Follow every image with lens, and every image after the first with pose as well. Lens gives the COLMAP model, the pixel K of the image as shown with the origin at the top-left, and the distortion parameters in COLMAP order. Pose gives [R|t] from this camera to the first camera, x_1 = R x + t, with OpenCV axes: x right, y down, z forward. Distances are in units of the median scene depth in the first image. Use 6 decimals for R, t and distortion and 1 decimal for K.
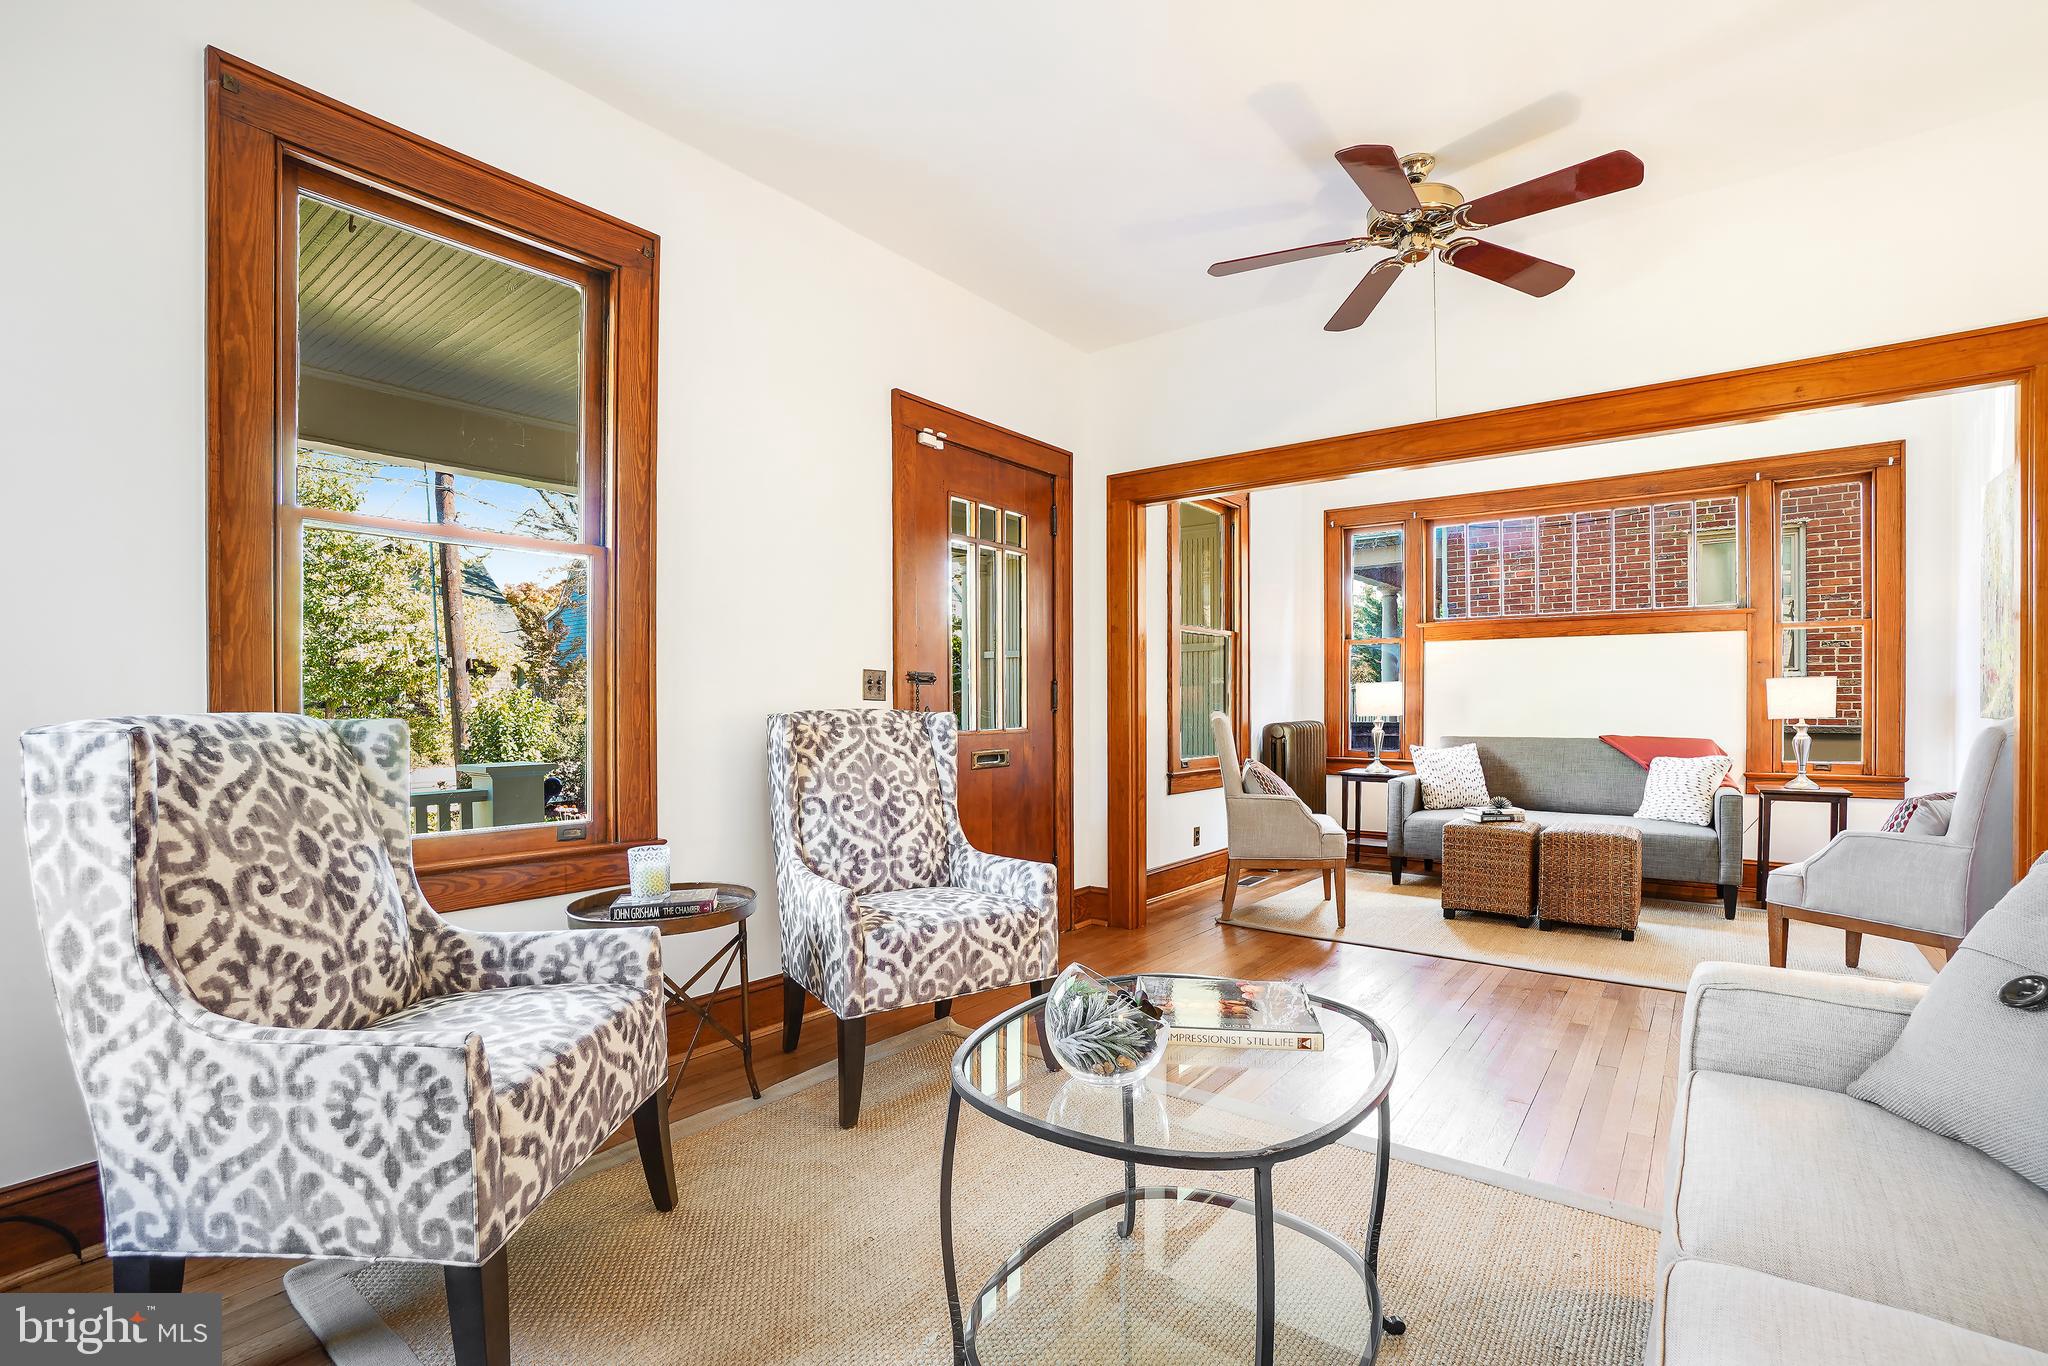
lens RADIAL K [[923.6, 0, 1029.7], [0, 923.6, 720.4], [0, 0, 1]] dist [-0.040634, 0.000802]
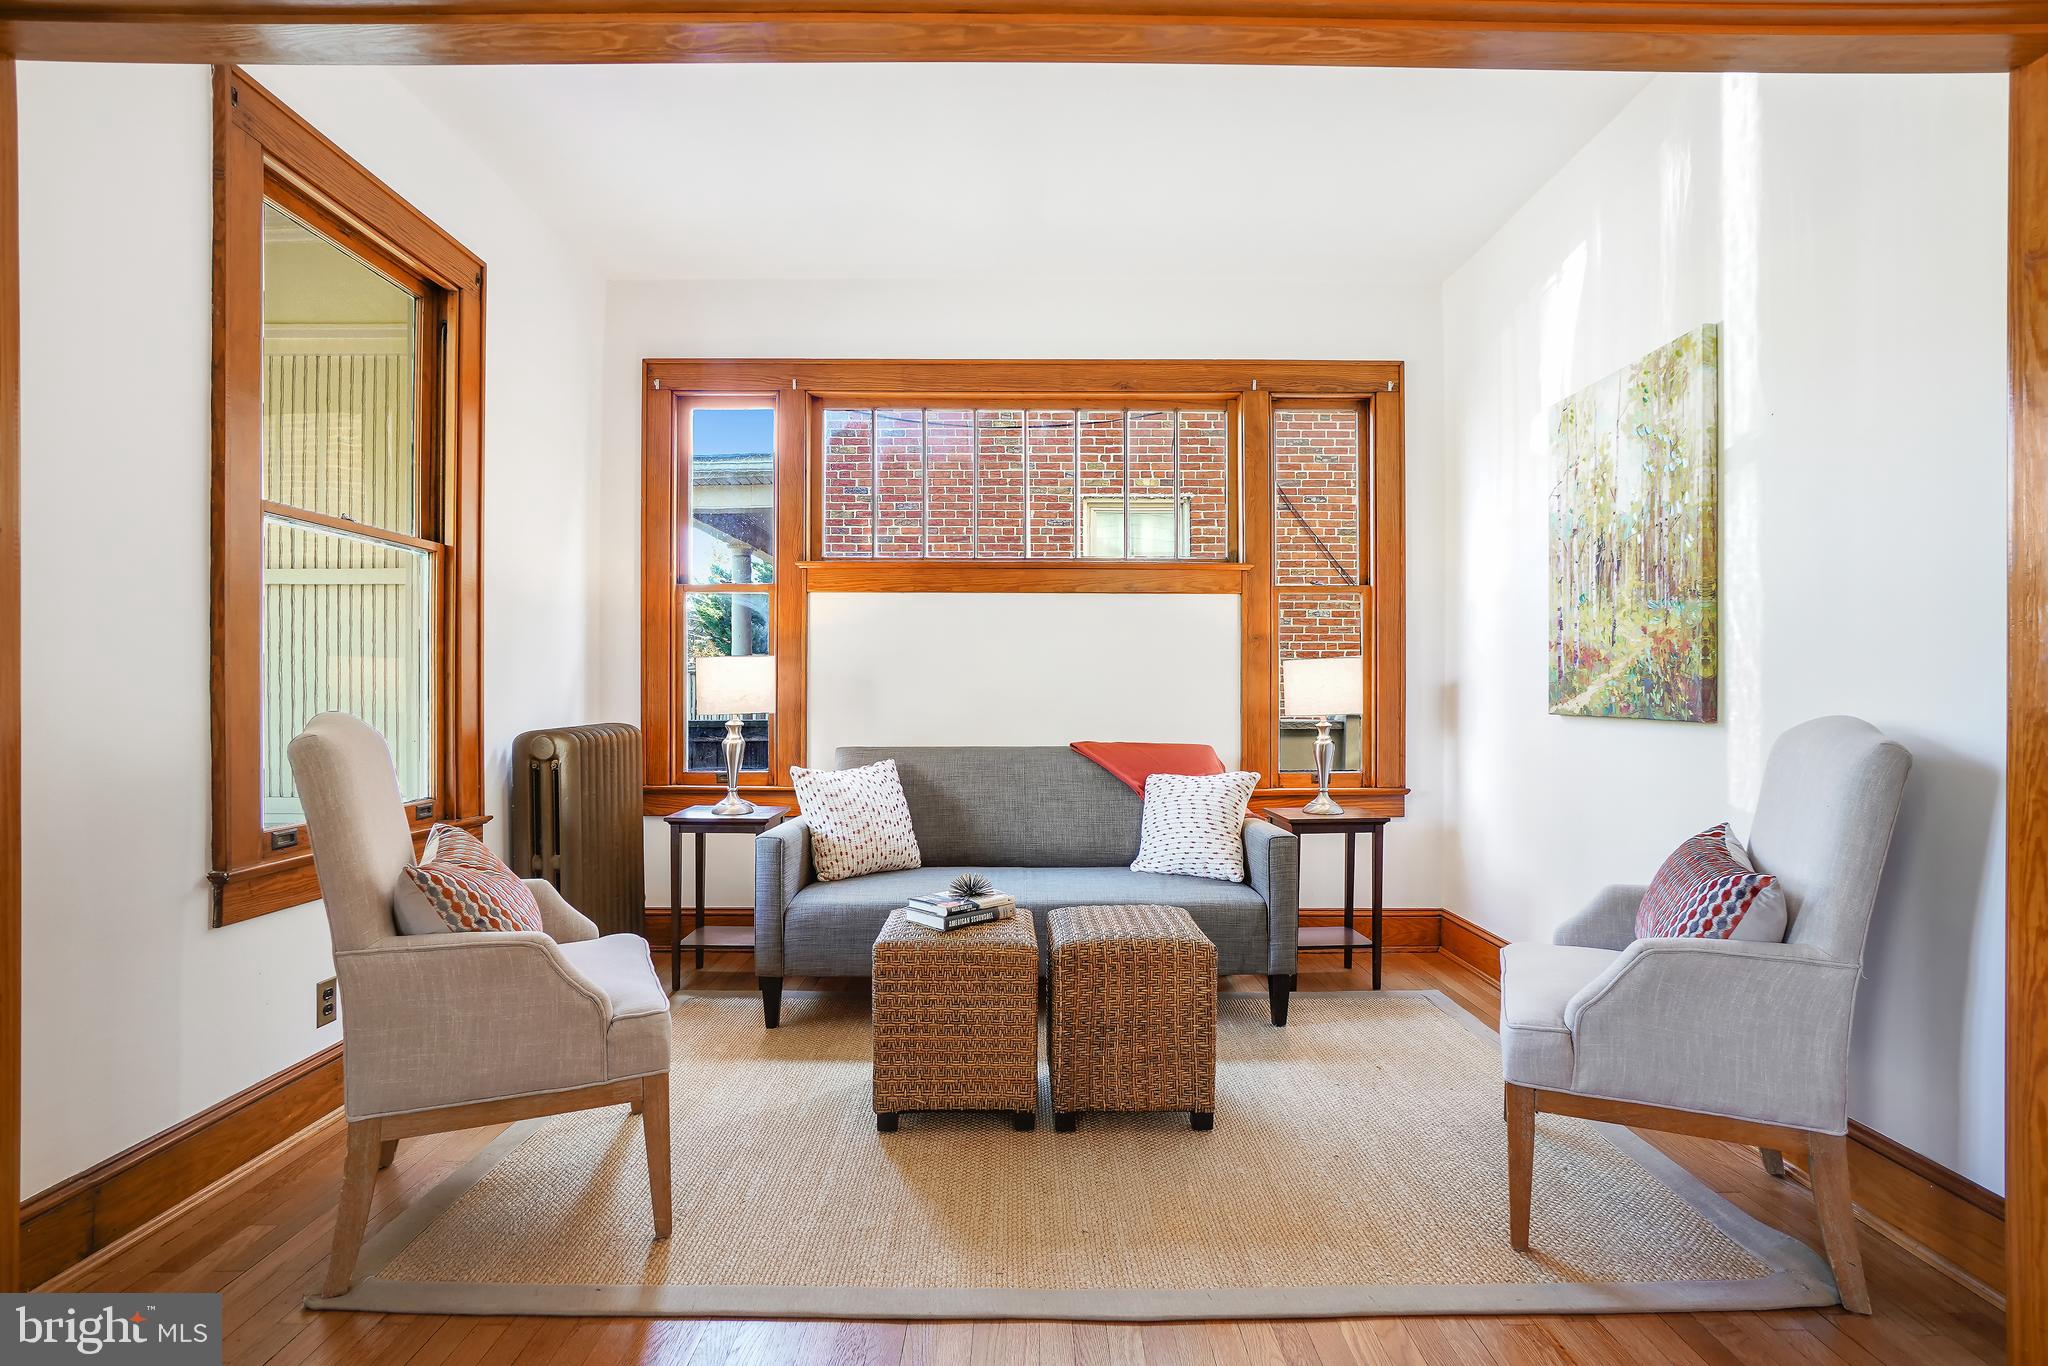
lens RADIAL K [[939.9, 0, 1034.4], [0, 939.9, 689.7], [0, 0, 1]] dist [-0.049366, 0.020054]
pose [[0.775372, 0.003845, 0.631493, 0.172770], [0.007462, 0.999856, -0.015250, -0.011036], [-0.631461, 0.016536, 0.775231, 0.474941]]
